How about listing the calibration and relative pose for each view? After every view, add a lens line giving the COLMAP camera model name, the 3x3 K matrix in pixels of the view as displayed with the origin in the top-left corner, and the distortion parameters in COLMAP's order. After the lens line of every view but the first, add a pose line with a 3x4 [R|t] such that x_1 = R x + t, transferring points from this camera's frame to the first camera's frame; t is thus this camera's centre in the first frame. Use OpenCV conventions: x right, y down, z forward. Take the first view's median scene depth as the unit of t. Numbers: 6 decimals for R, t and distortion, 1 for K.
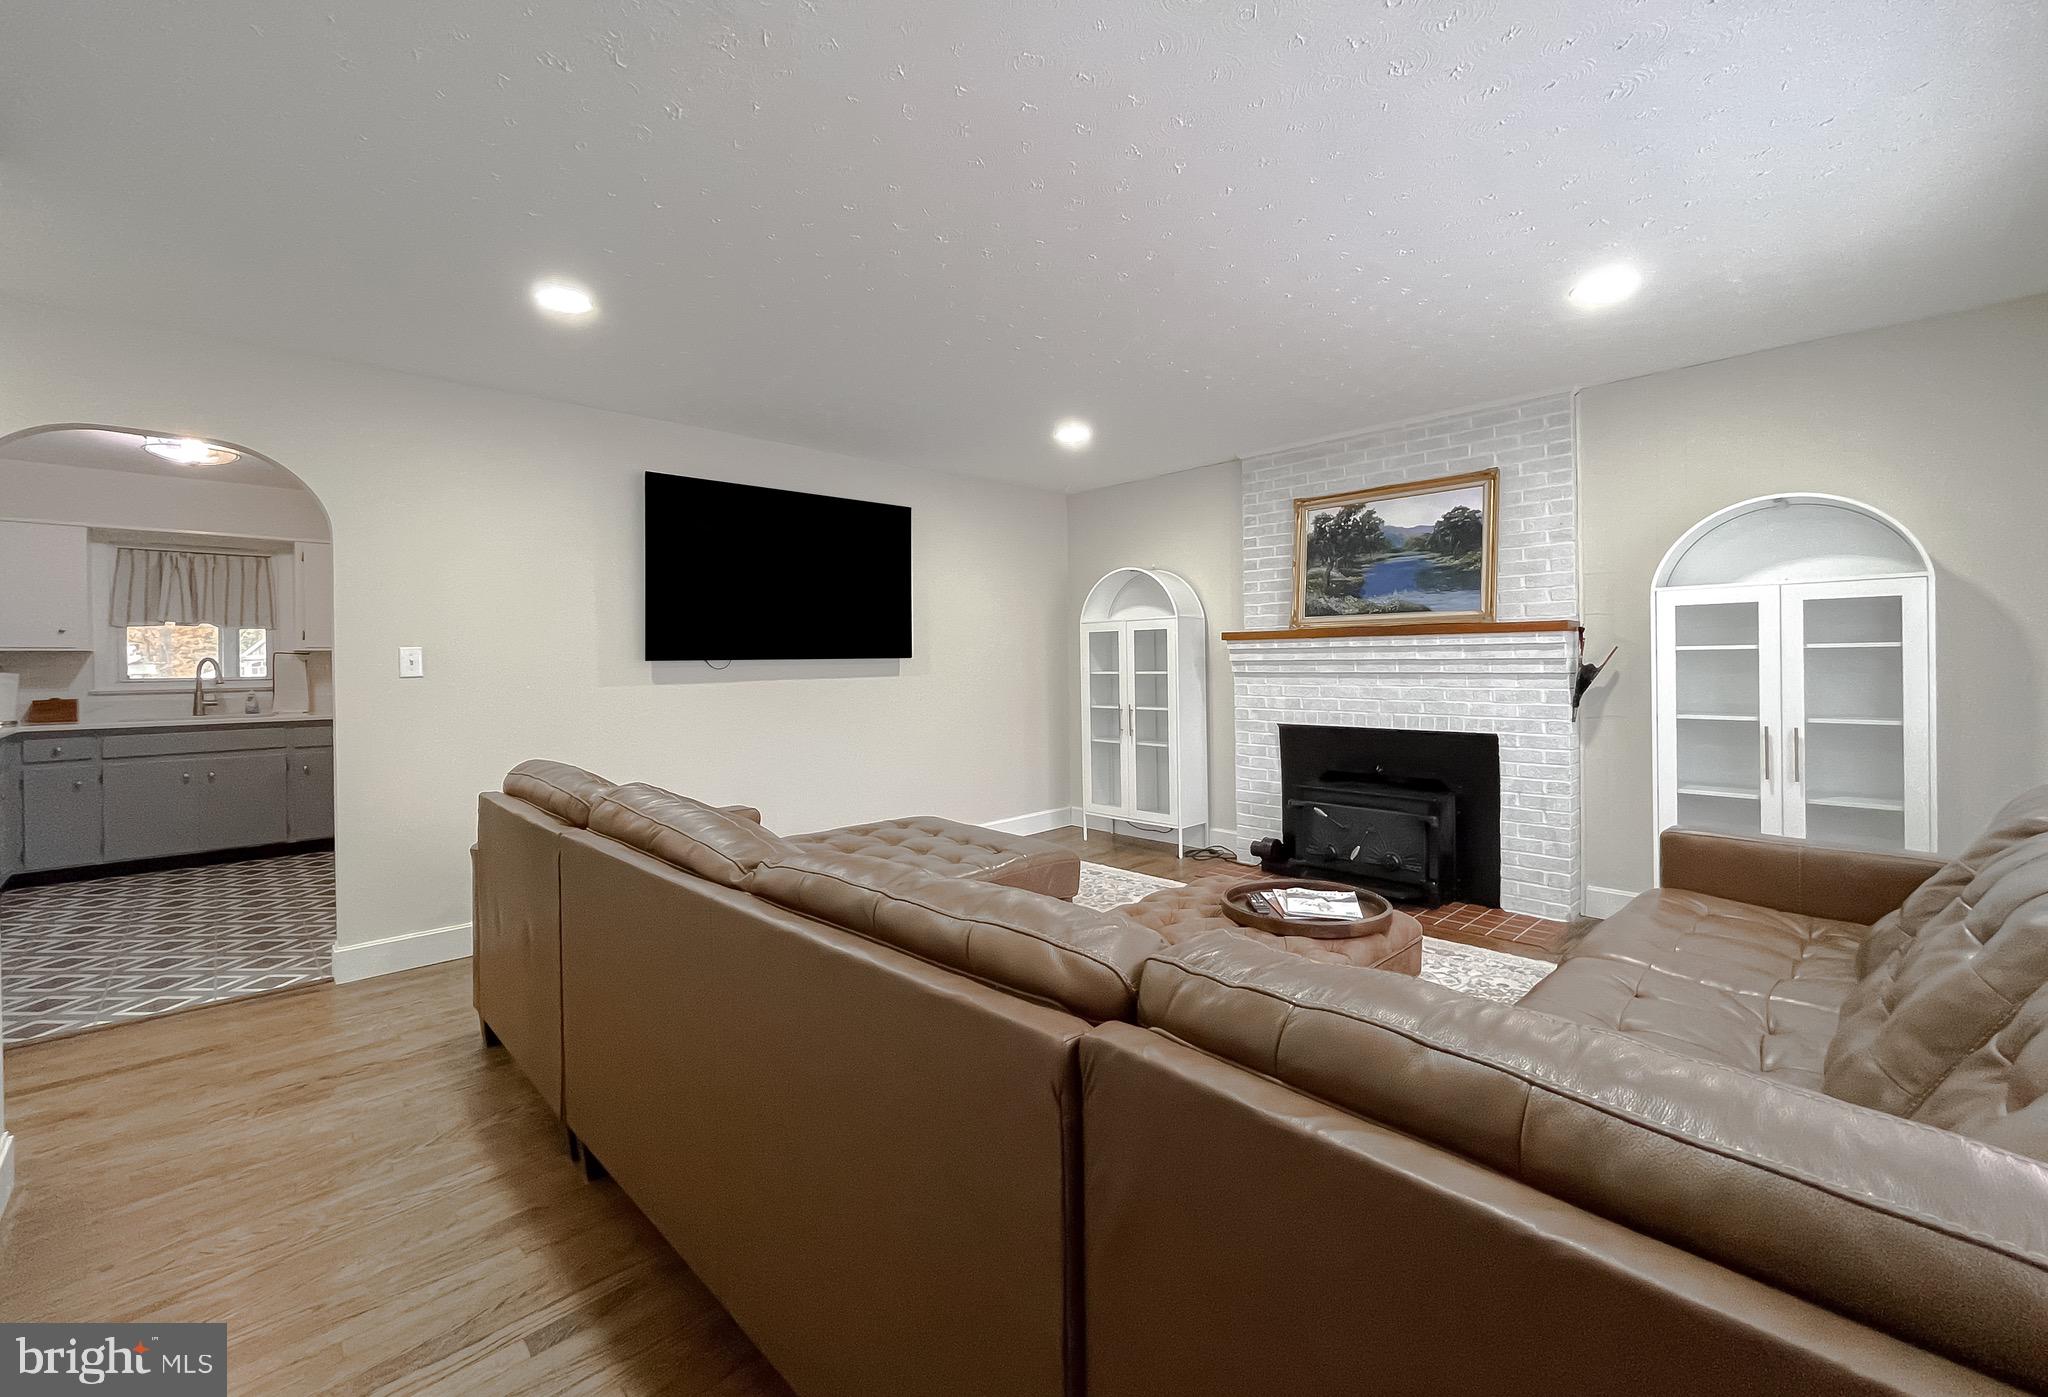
lens RADIAL K [[844.8, 0, 1016.2], [0, 844.8, 664.2], [0, 0, 1]] dist [0.001435, 0.000247]
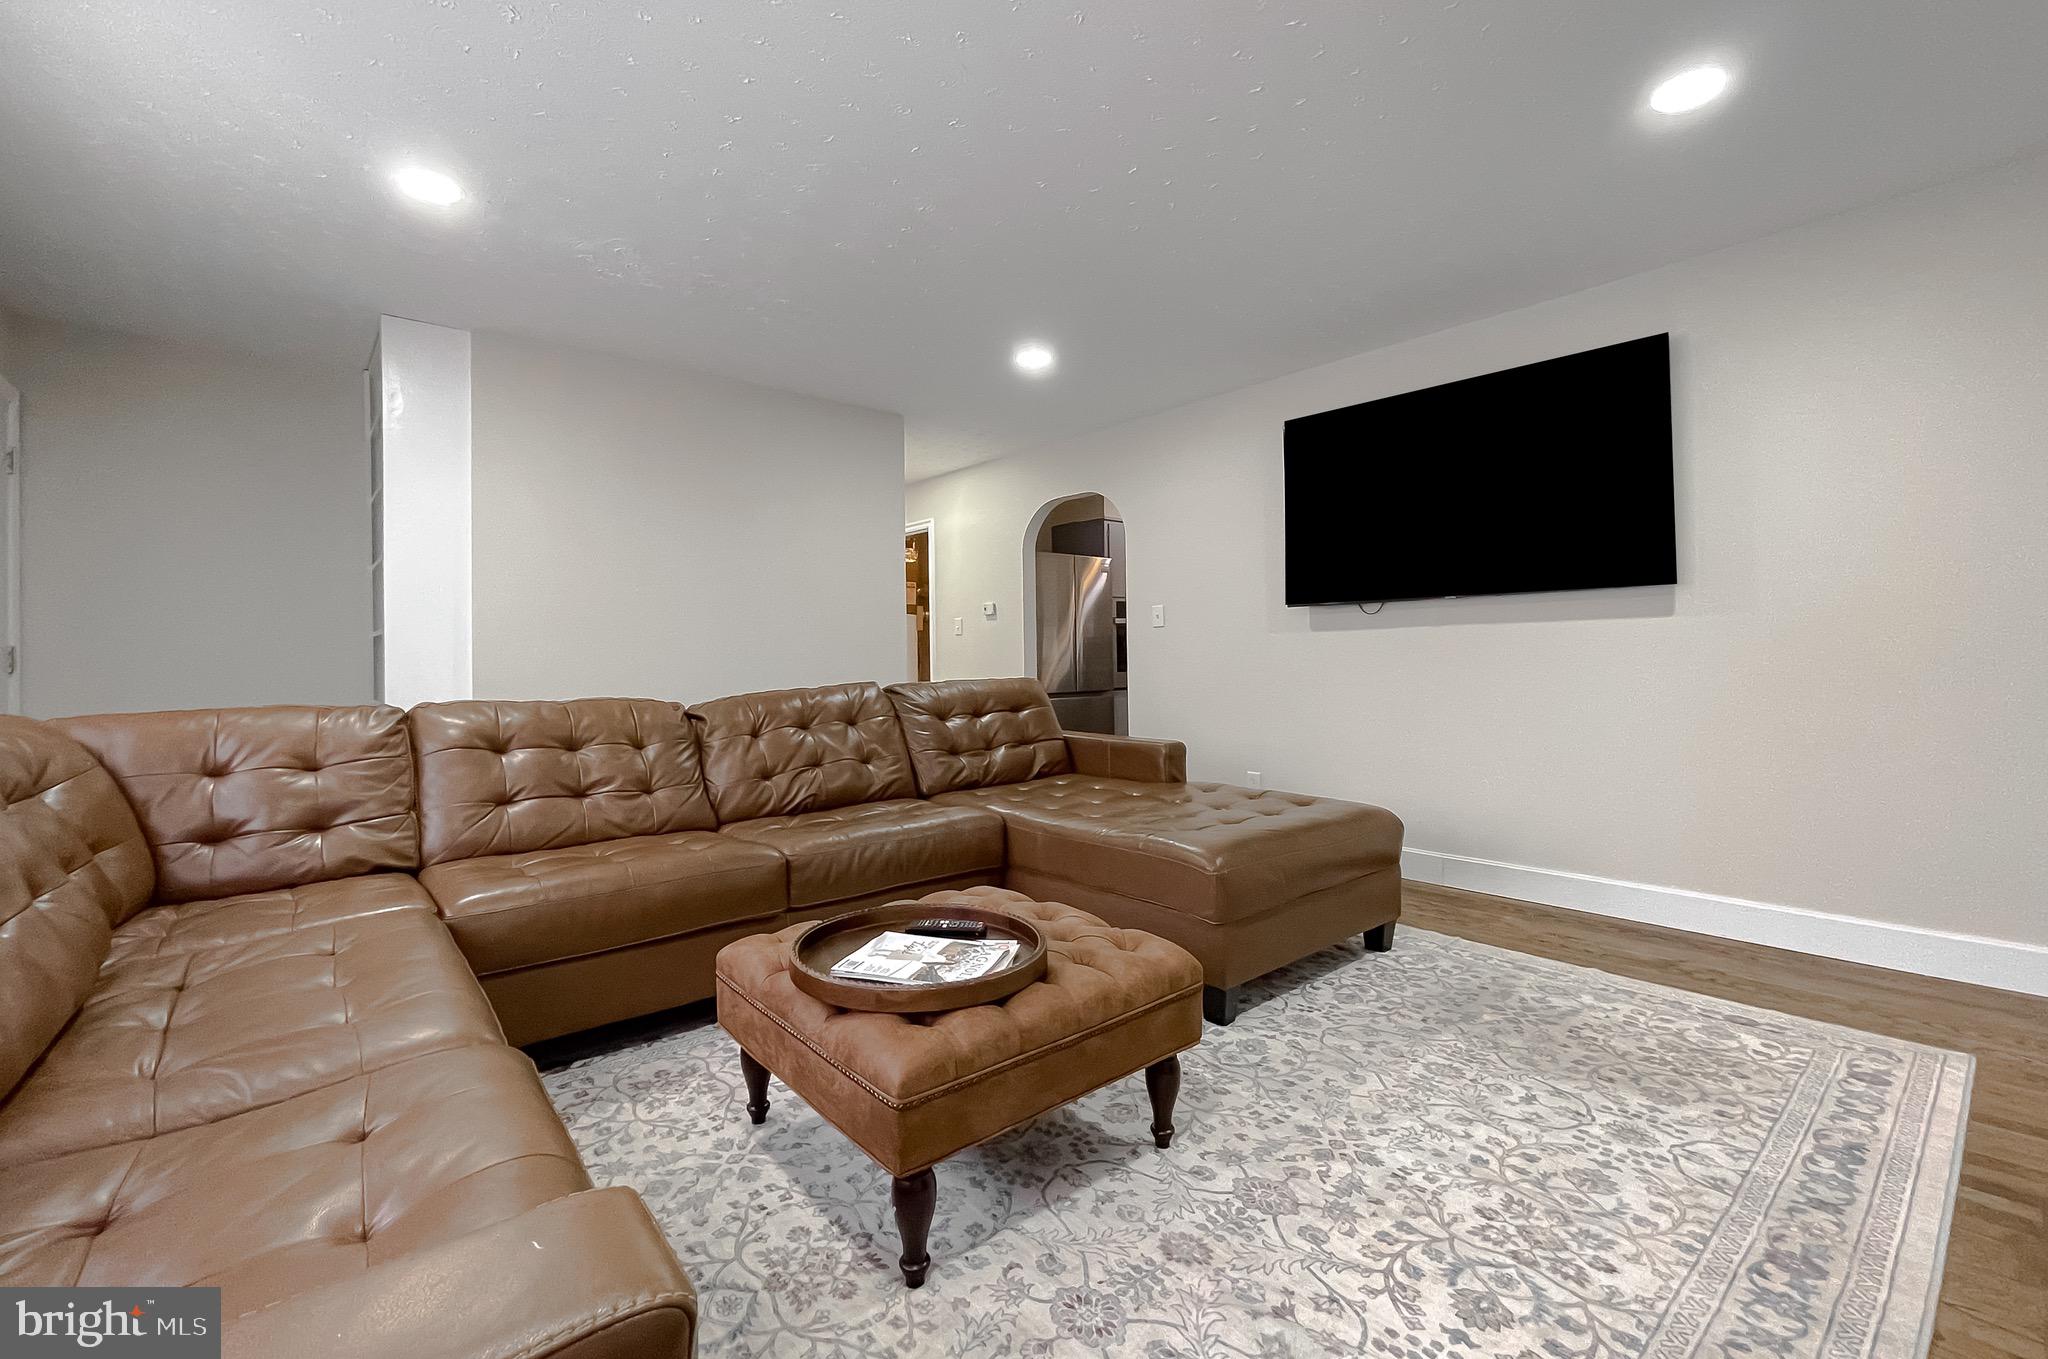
lens RADIAL K [[862.9, 0, 1020.0], [0, 862.9, 653.6], [0, 0, 1]] dist [0.000383, -0.000018]
pose [[-0.065254, 0.007289, -0.997842, 0.572801], [0.007278, 0.999950, 0.006829, 0.036825], [0.997842, -0.006817, -0.065303, 0.652031]]
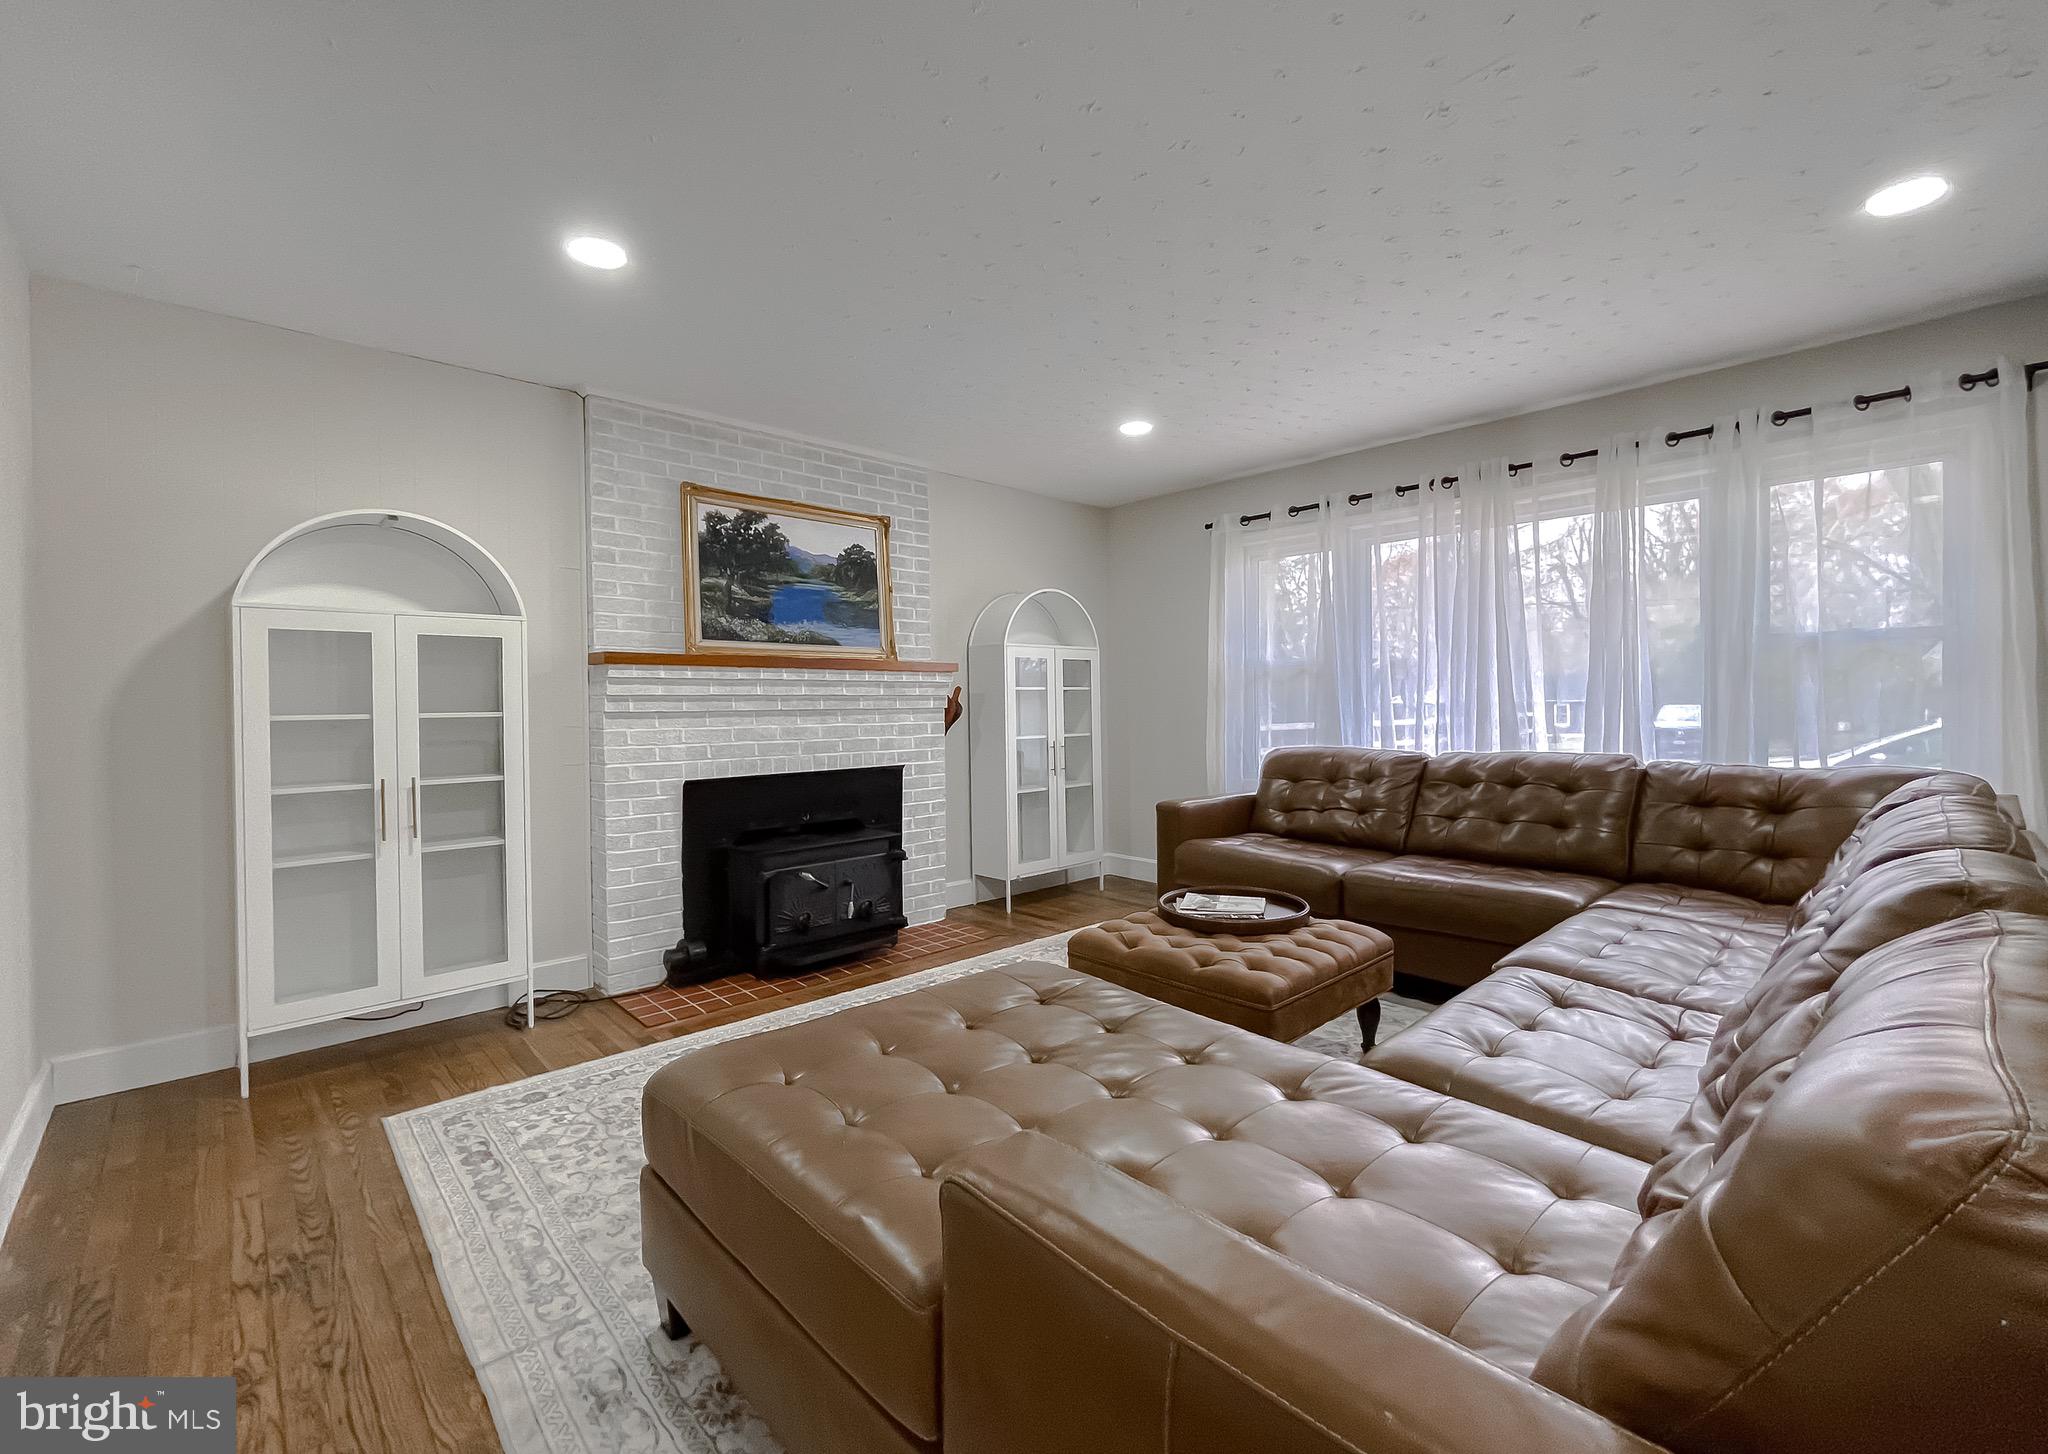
lens RADIAL K [[859.3, 0, 1017.6], [0, 859.3, 712.2], [0, 0, 1]] dist [0.002184, 0.000514]
pose [[0.018442, -0.000064, 0.999830, -0.457260], [0.012430, 0.999923, -0.000165, 0.015137], [-0.999753, 0.012431, 0.018442, 0.730760]]
